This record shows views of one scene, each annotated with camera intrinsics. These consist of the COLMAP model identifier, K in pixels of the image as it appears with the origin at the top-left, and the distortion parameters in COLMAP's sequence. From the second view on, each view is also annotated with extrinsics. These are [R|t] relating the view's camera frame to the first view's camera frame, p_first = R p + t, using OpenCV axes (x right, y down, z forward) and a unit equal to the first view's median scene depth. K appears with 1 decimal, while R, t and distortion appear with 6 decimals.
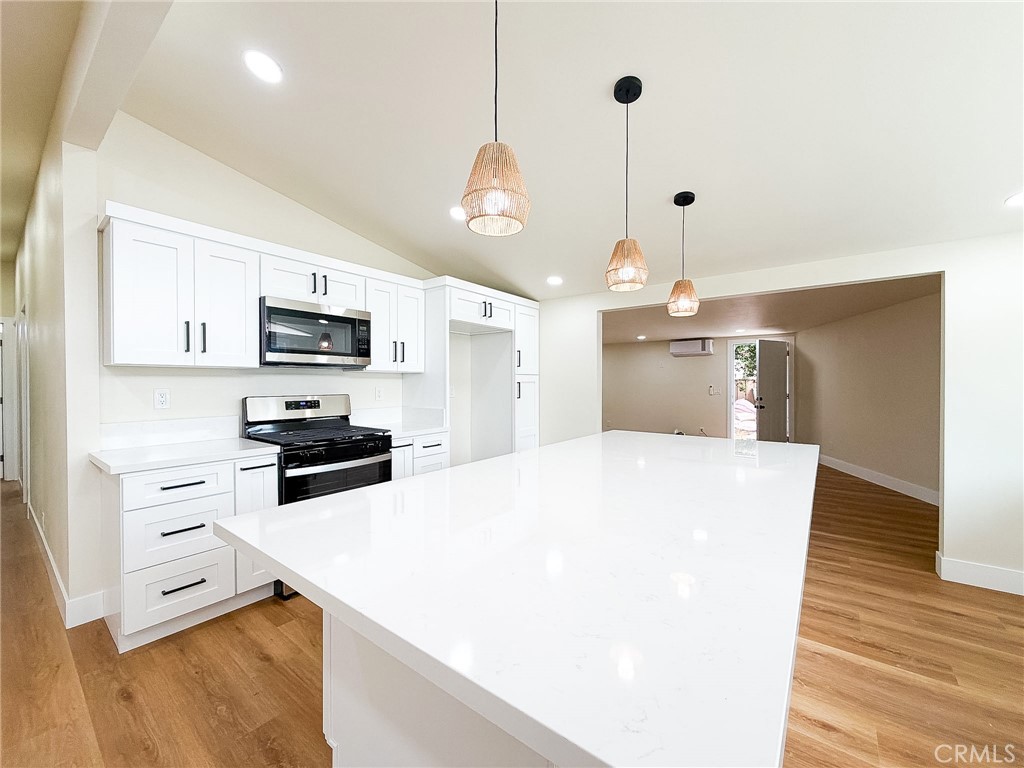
lens RADIAL K [[409.5, 0, 512.1], [0, 409.5, 384.1], [0, 0, 1]] dist [-0.002952, -0.001356]
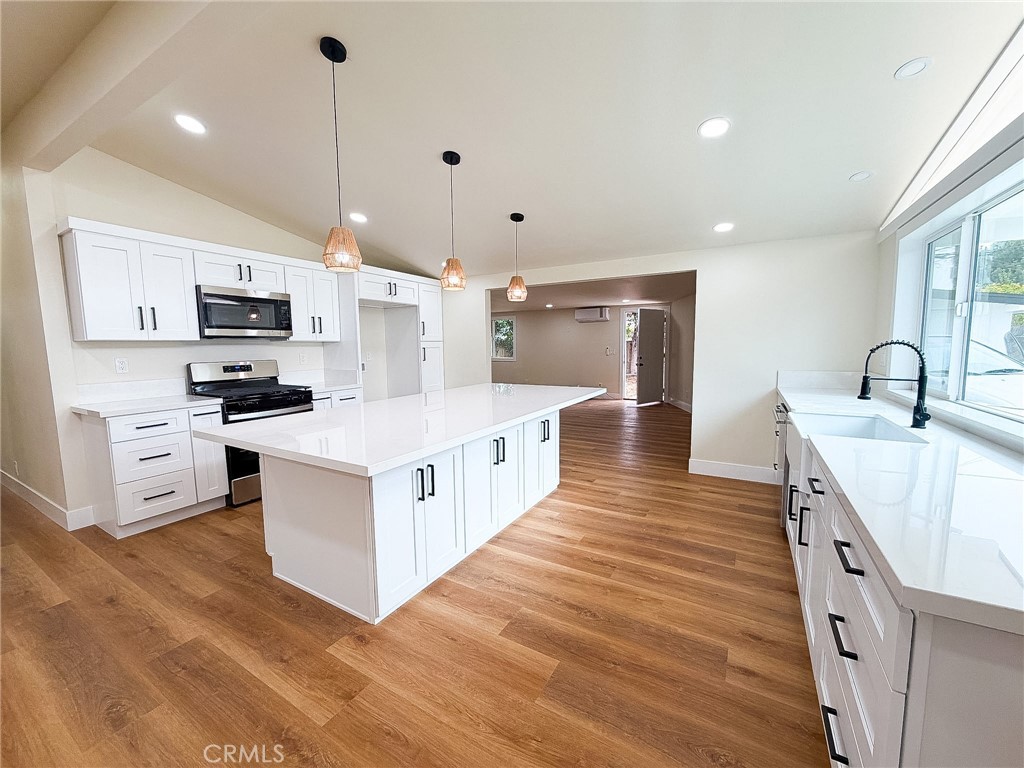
lens RADIAL K [[409.5, 0, 511.1], [0, 409.5, 384.3], [0, 0, 1]] dist [-0.002952, -0.001356]
pose [[0.992147, -0.024476, 0.122658, 0.196886], [0.013241, 0.995709, 0.091586, -0.006913], [-0.124373, -0.089243, 0.988214, -0.411549]]
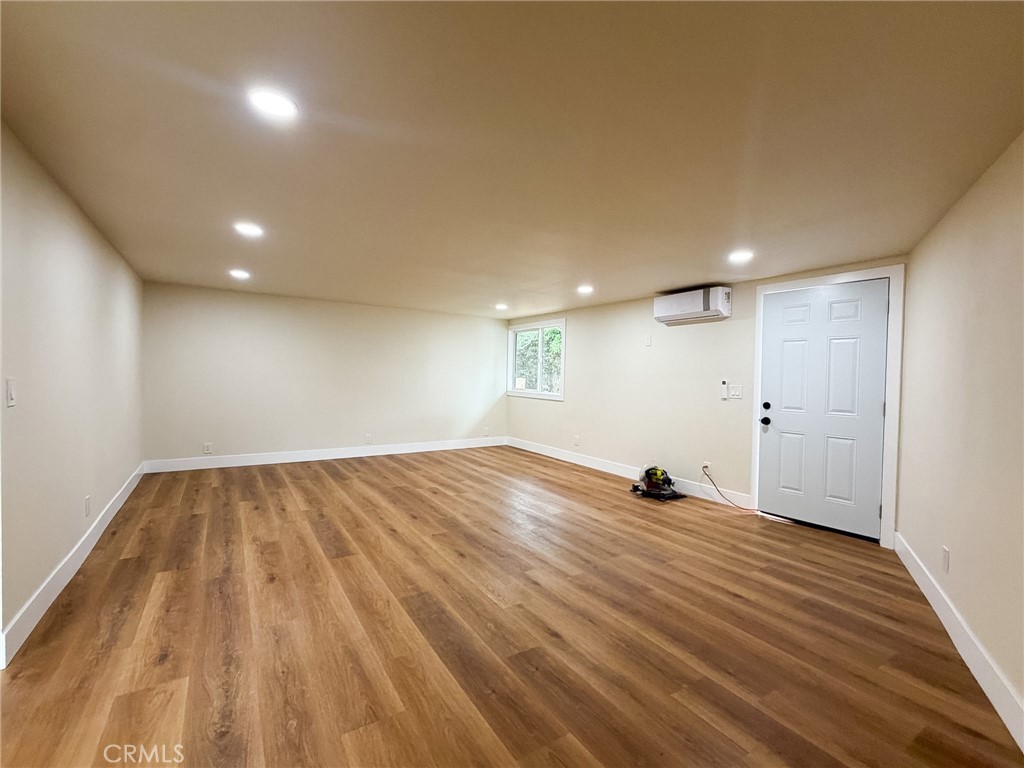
lens RADIAL K [[408.2, 0, 513.5], [0, 408.2, 386.5], [0, 0, 1]] dist [0.000058, 0.000043]
pose [[0.958916, 0.013217, -0.283383, 1.148859], [0.002532, 0.998476, 0.055135, -0.039945], [0.283680, -0.053587, 0.957421, 1.286038]]
